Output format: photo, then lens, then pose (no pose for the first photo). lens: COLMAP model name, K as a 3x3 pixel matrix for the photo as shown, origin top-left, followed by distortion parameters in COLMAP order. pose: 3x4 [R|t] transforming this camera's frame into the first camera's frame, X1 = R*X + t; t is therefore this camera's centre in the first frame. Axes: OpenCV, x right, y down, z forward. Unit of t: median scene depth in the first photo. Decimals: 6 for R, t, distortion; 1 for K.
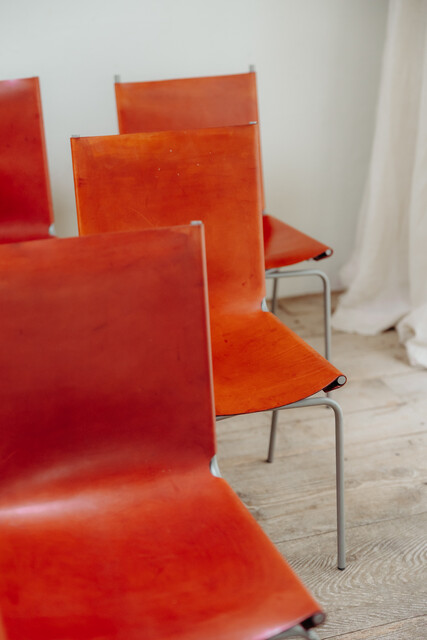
lens RADIAL K [[1004.9, 0, 213.5], [0, 1004.9, 320.0], [0, 0, 1]] dist [-0.013665, -0.061808]
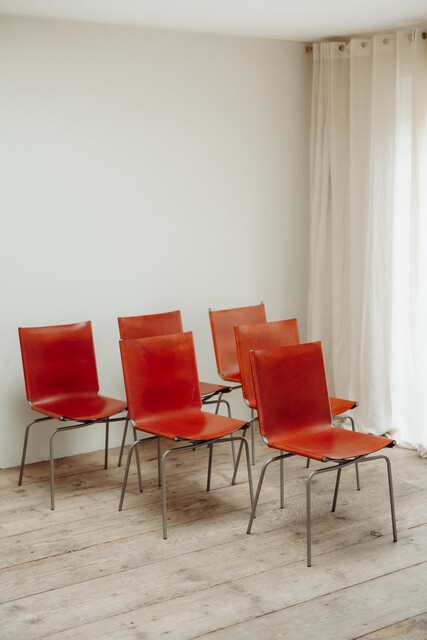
lens RADIAL K [[855.9, 0, 212.4], [0, 855.9, 305.8], [0, 0, 1]] dist [0.002733, -0.048357]
pose [[0.974579, -0.058211, 0.216349, -0.636000], [0.115802, 0.957542, -0.264012, 0.321755], [-0.191795, 0.282355, 0.939942, -1.003754]]
